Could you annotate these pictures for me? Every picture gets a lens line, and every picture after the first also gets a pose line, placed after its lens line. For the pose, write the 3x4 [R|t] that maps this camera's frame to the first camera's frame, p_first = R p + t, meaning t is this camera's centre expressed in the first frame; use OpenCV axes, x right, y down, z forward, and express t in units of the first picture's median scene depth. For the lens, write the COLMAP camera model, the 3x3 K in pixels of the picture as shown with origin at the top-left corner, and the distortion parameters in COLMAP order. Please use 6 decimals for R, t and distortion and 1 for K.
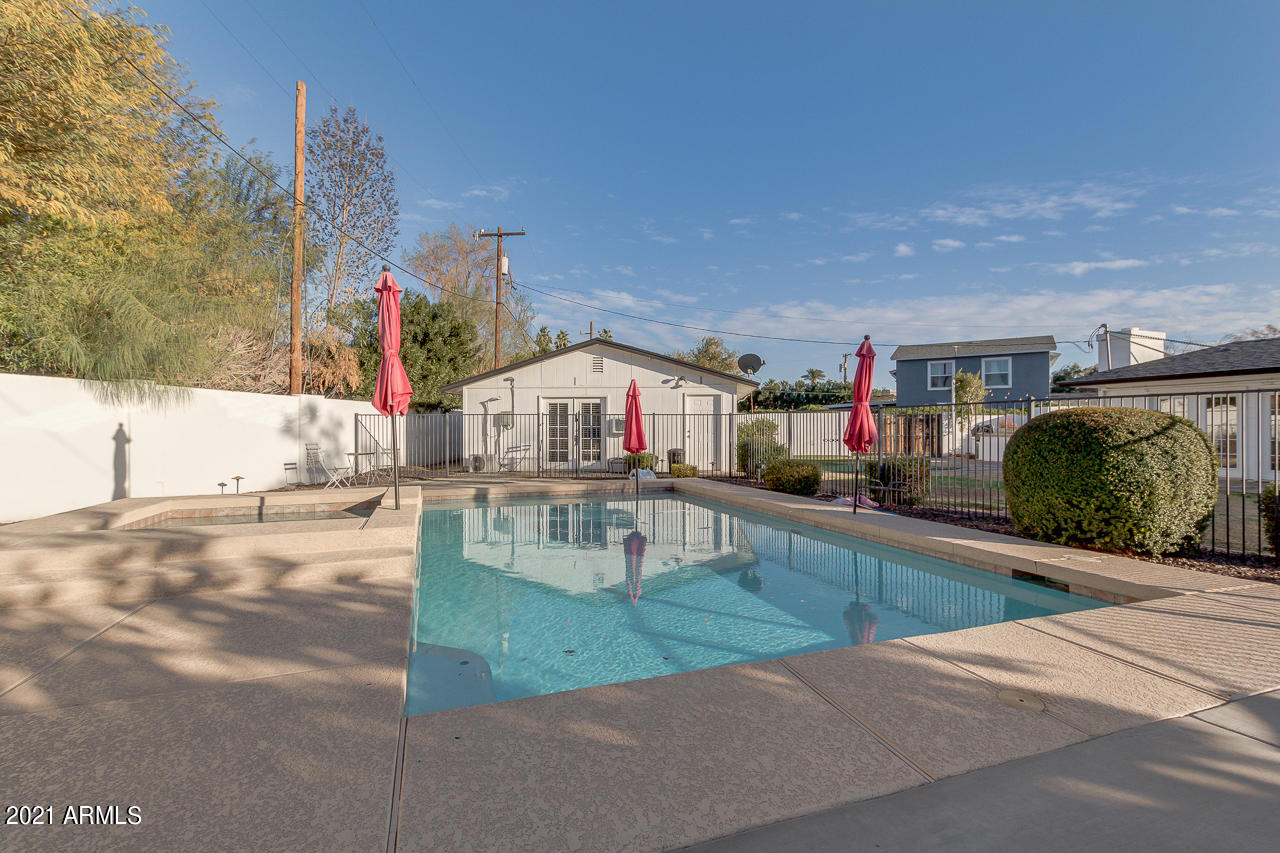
lens RADIAL K [[586.9, 0, 644.0], [0, 586.9, 419.6], [0, 0, 1]] dist [0.010978, -0.001963]
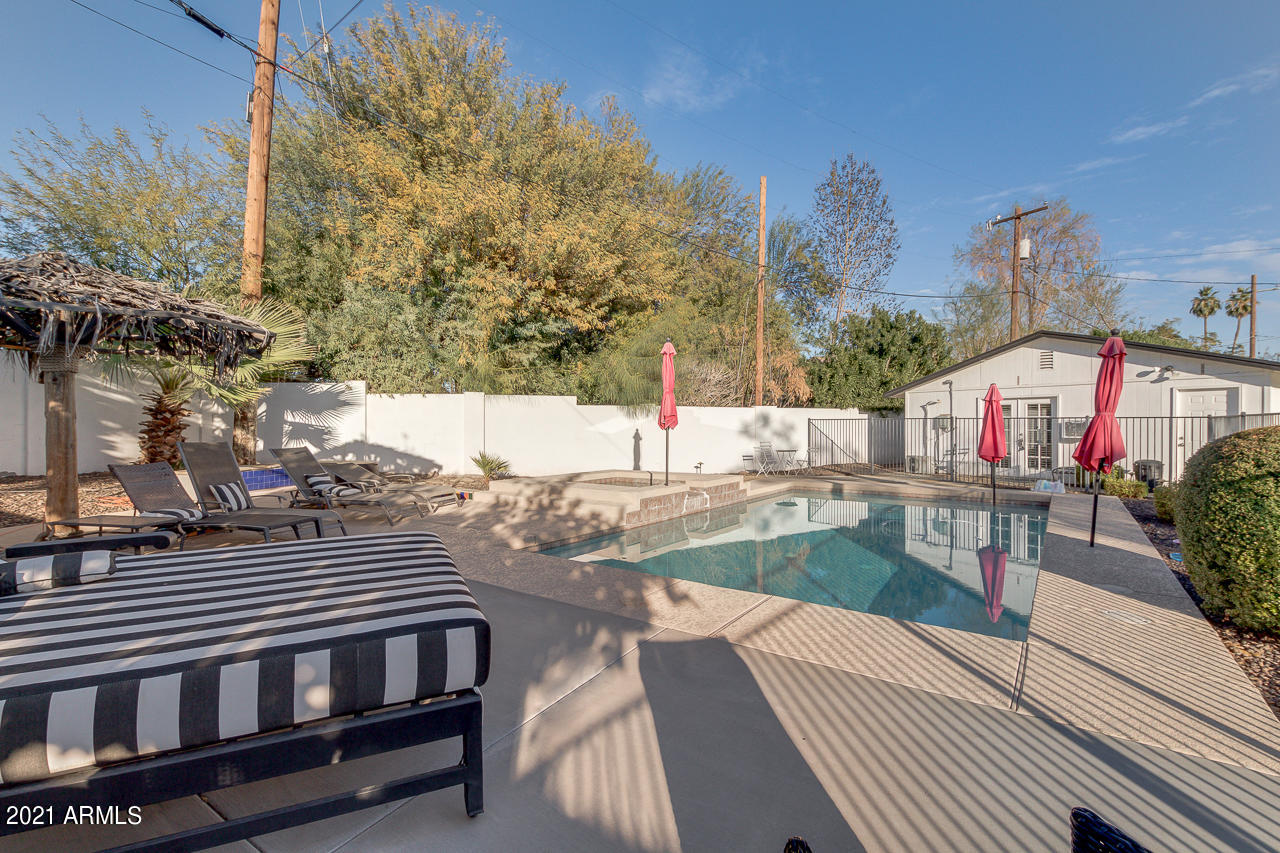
lens RADIAL K [[580.4, 0, 639.5], [0, 580.4, 422.9], [0, 0, 1]] dist [-0.001595, -0.000598]
pose [[0.568090, -0.000847, -0.822966, 0.289592], [0.010854, 0.999920, 0.006463, -0.011784], [0.822895, -0.012604, 0.568054, 0.002243]]
